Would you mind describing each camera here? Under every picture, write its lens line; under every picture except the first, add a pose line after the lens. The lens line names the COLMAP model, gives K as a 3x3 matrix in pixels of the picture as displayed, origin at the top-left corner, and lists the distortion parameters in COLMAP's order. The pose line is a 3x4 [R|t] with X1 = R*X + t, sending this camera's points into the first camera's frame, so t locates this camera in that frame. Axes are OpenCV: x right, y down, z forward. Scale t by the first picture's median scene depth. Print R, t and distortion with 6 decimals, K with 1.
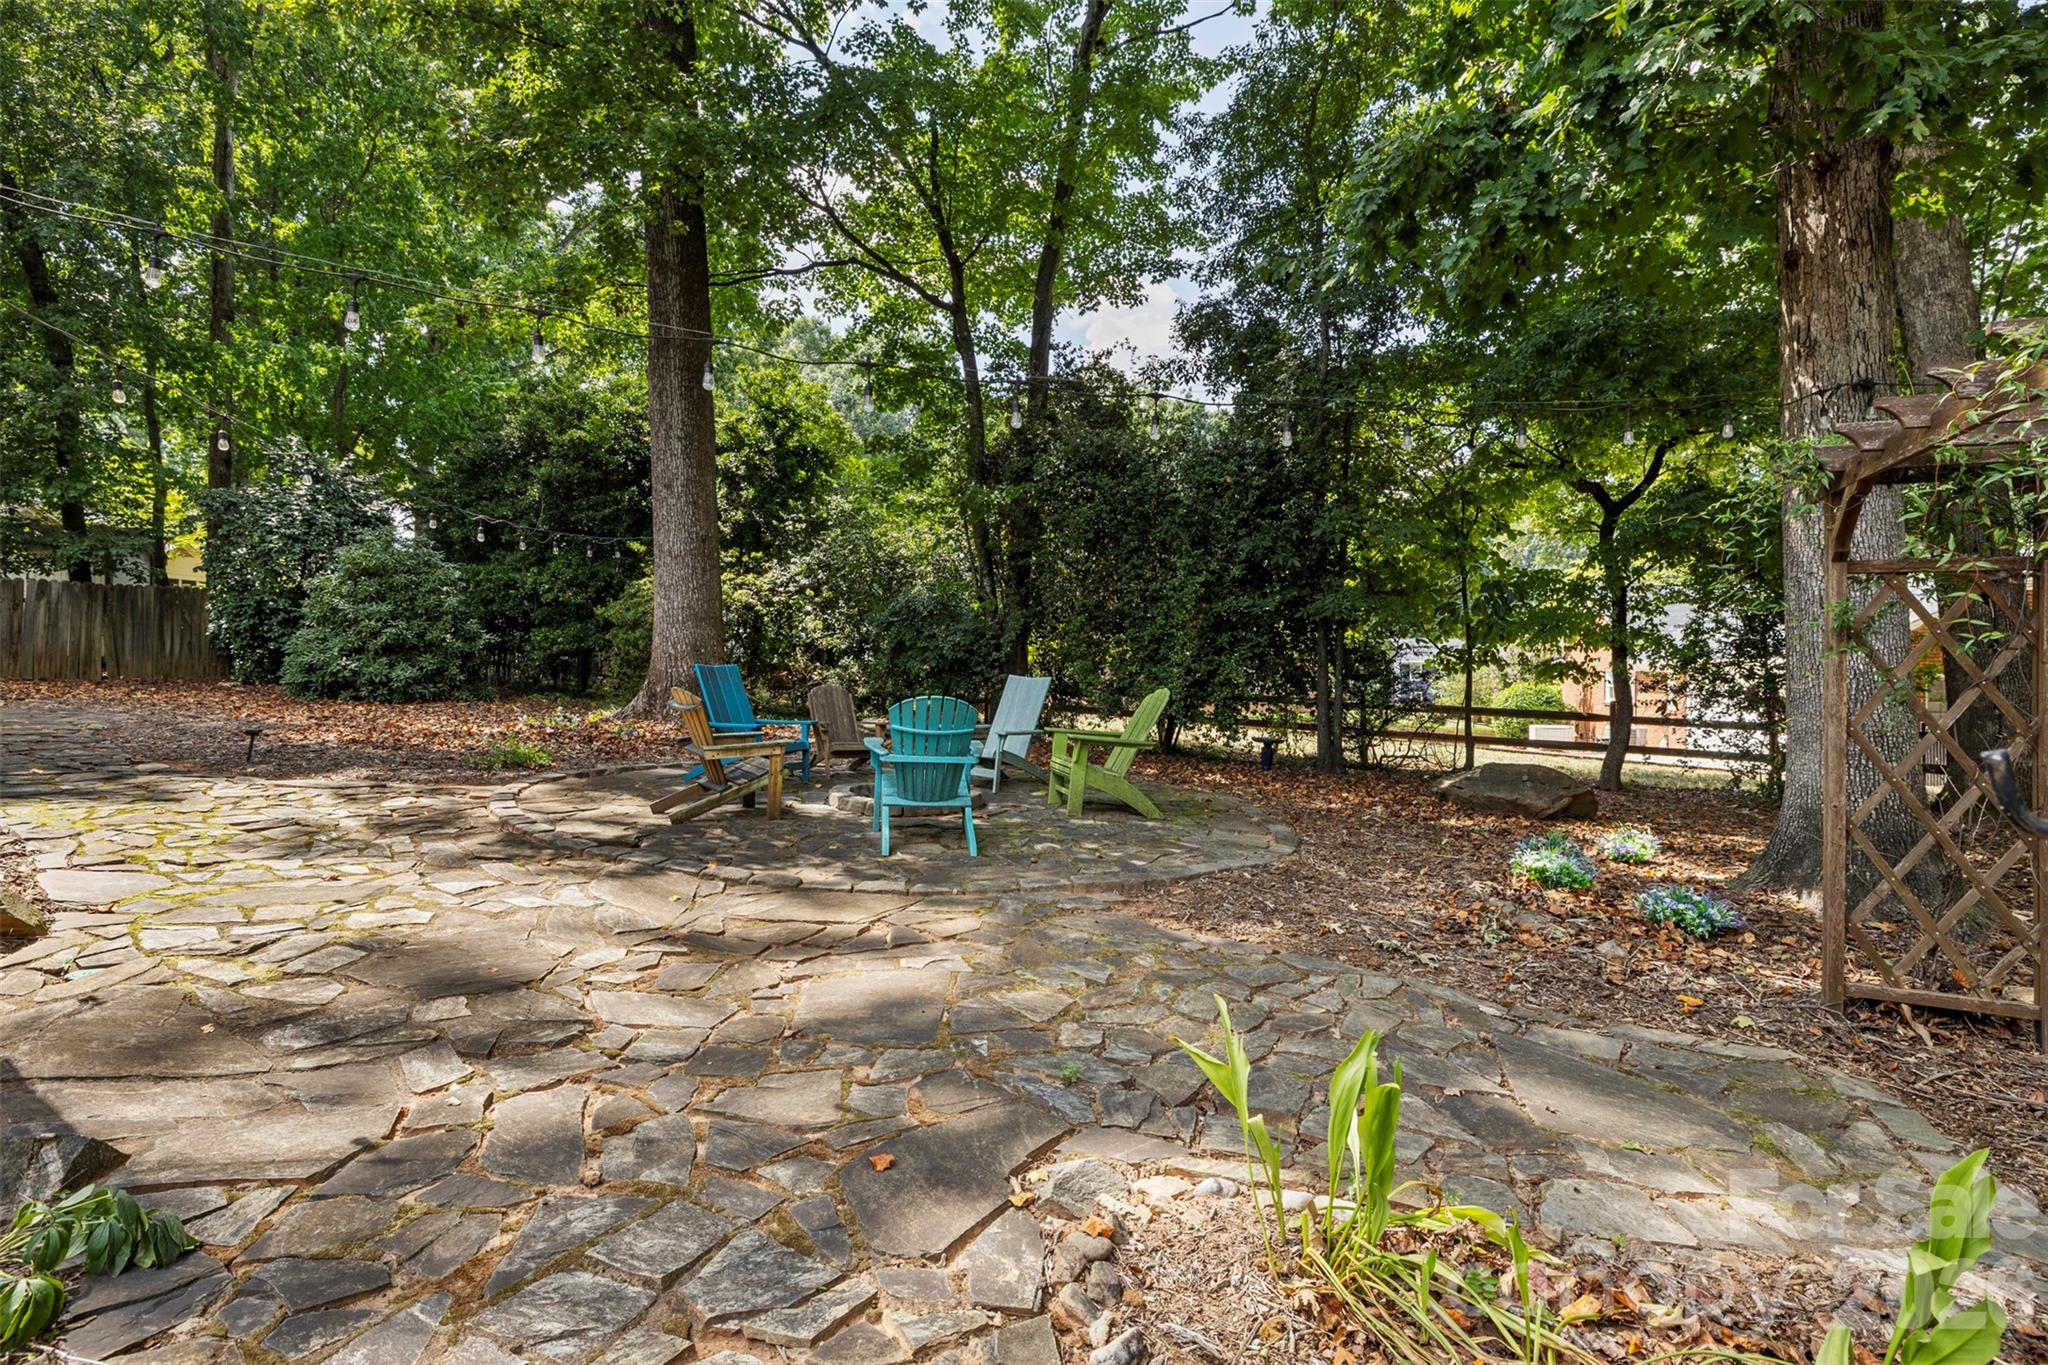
lens RADIAL K [[993.3, 0, 1019.7], [0, 993.3, 674.8], [0, 0, 1]] dist [-0.000158, 0.001675]
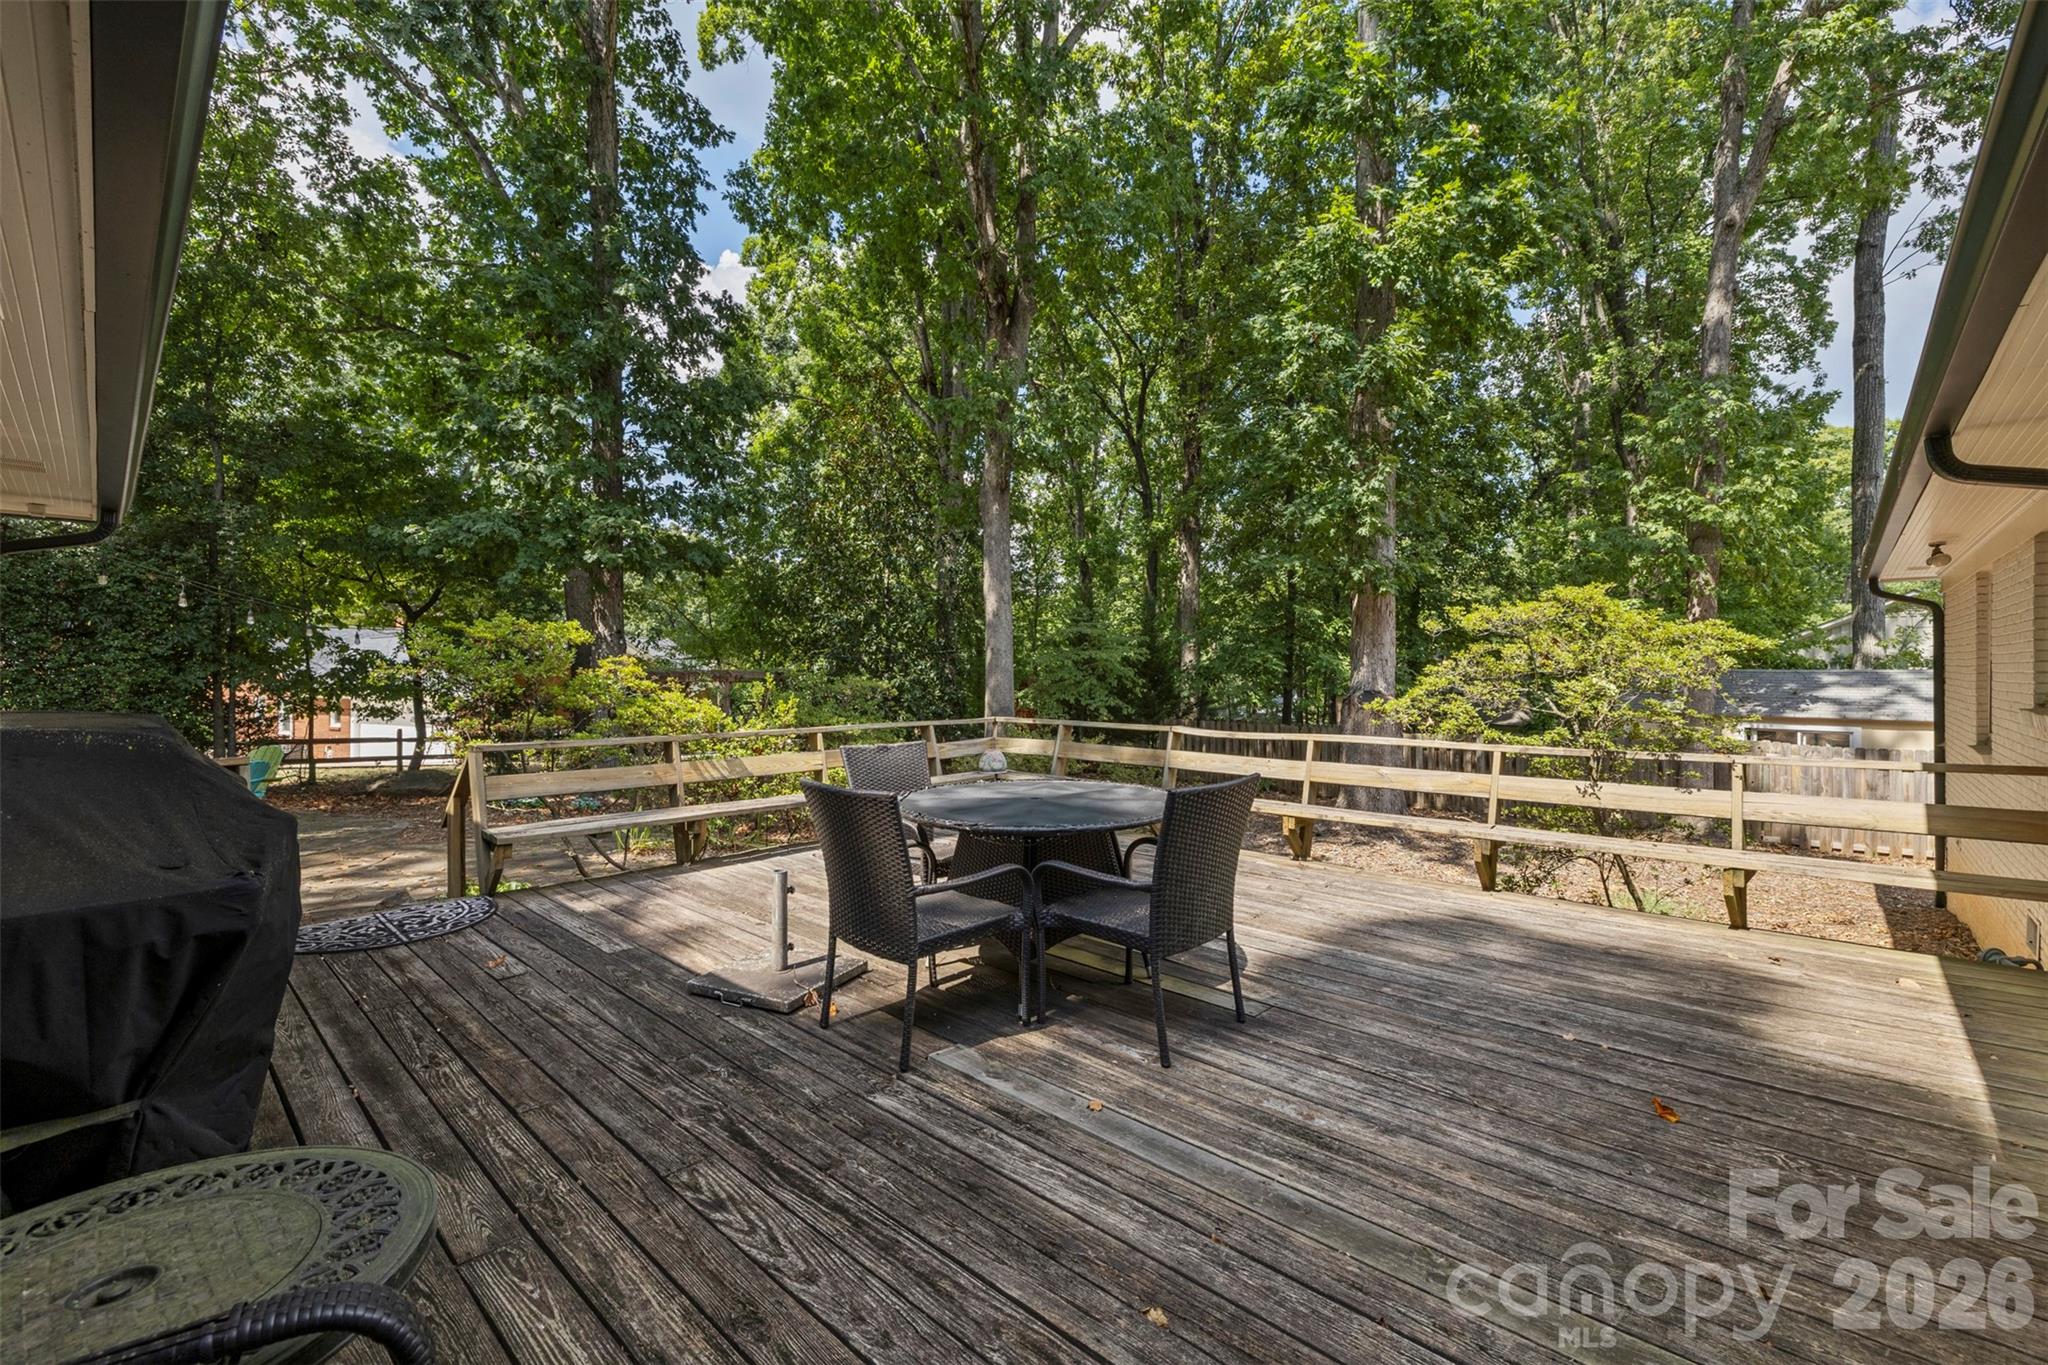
lens RADIAL K [[873.0, 0, 1015.0], [0, 873.0, 675.6], [0, 0, 1]] dist [0.004301, 0.000168]
pose [[0.214078, -0.006429, 0.976795, -0.622121], [0.004777, 0.999973, 0.005534, -0.067016], [-0.976805, 0.003482, 0.214103, -0.321306]]
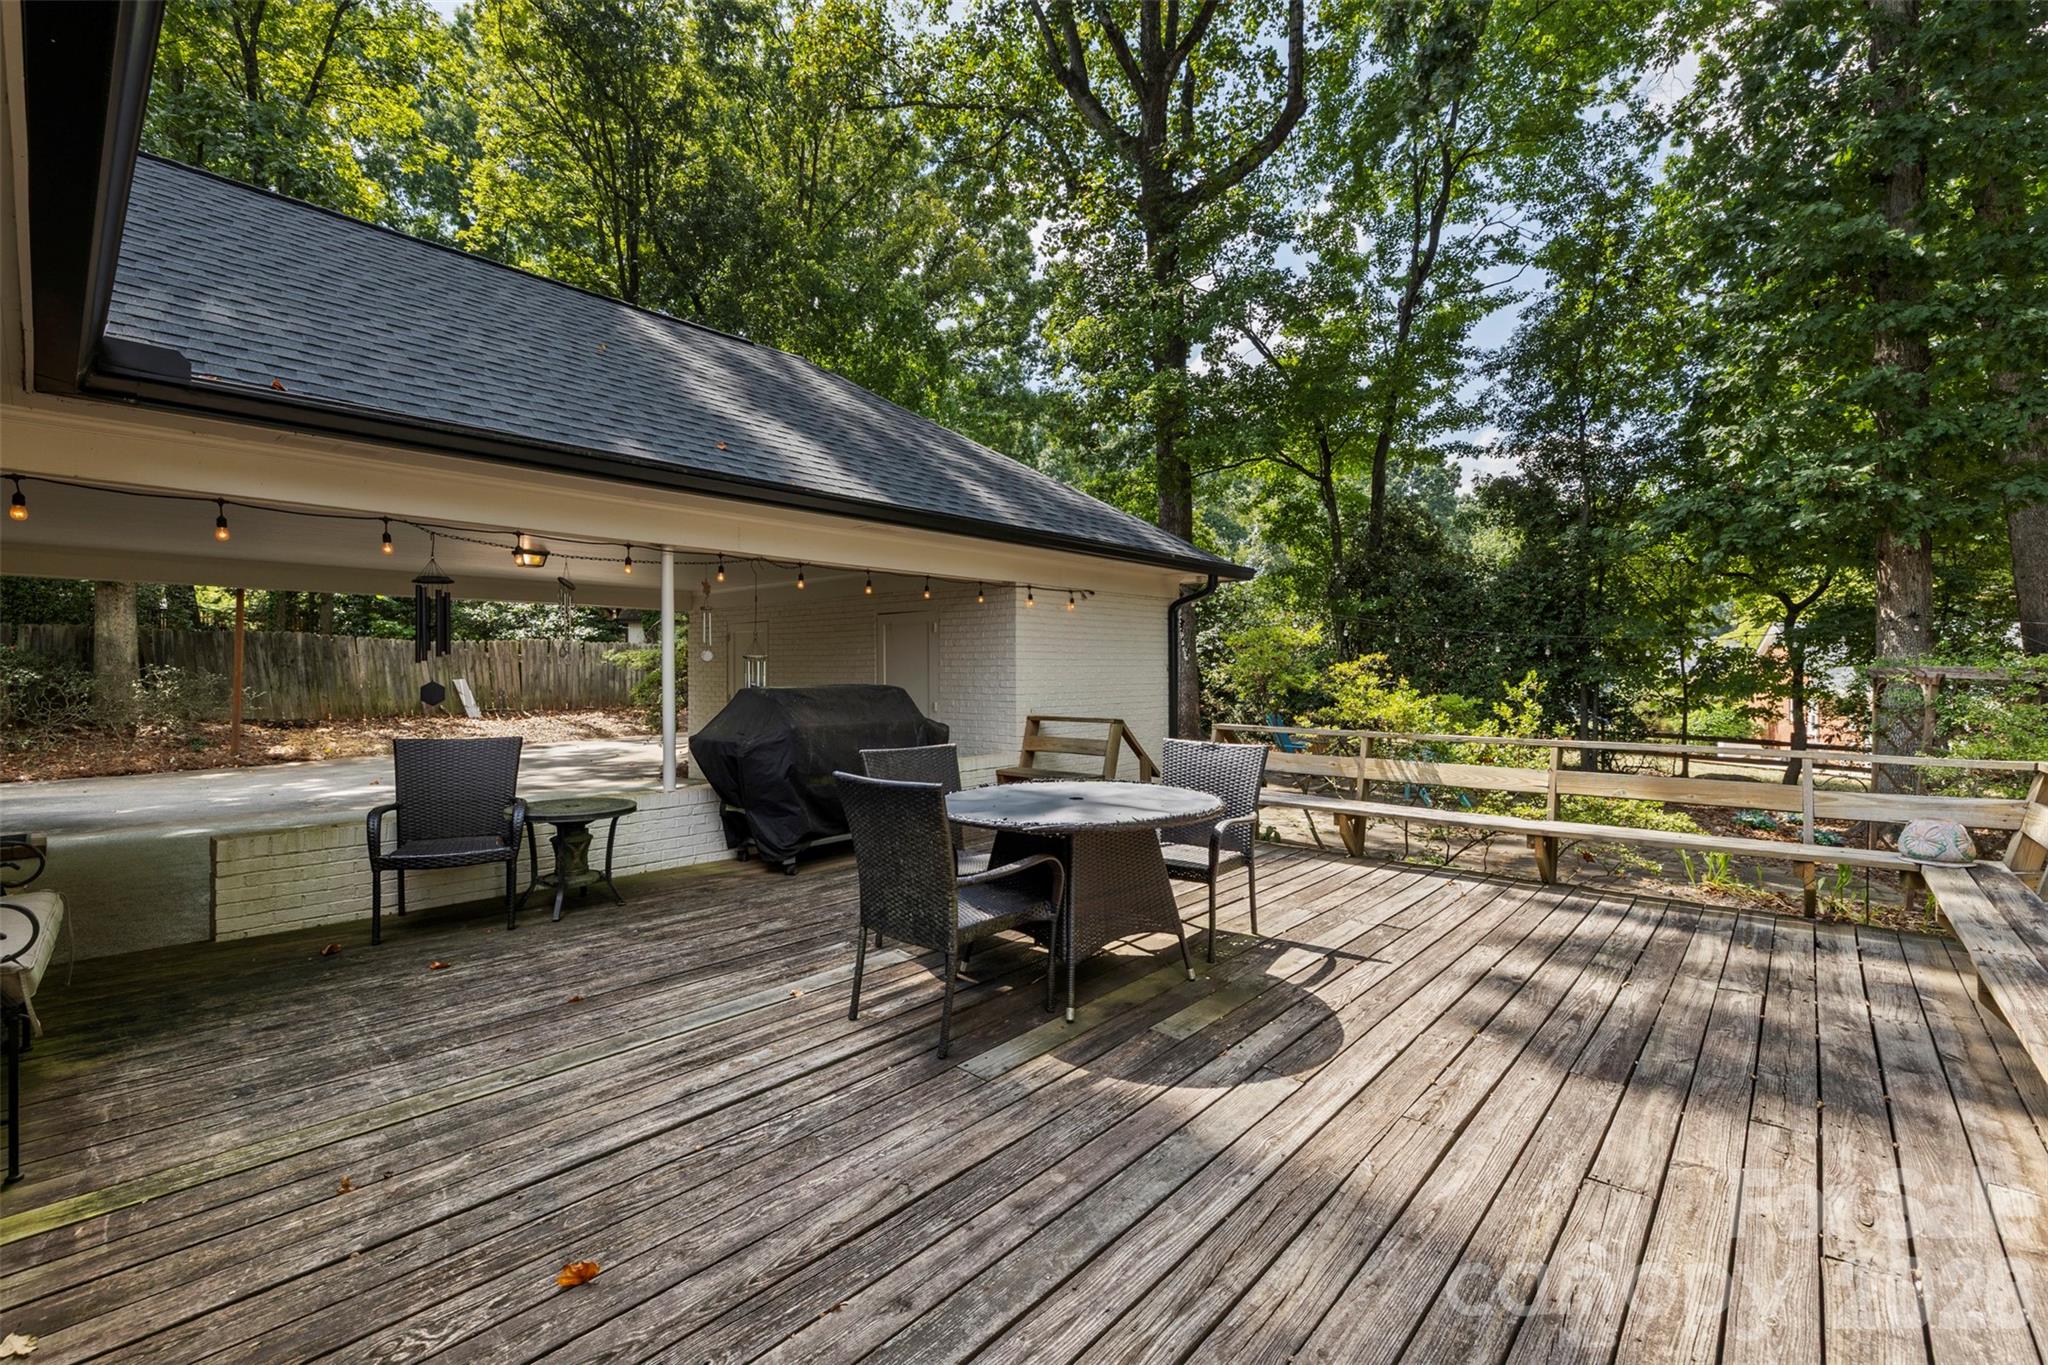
lens RADIAL K [[873.0, 0, 1023.1], [0, 873.0, 681.5], [0, 0, 1]] dist [0.004301, 0.000168]
pose [[0.982062, 0.006014, -0.188461, -0.309564], [-0.003640, 0.999910, 0.012938, -0.066283], [0.188521, -0.012020, 0.981996, -0.541465]]
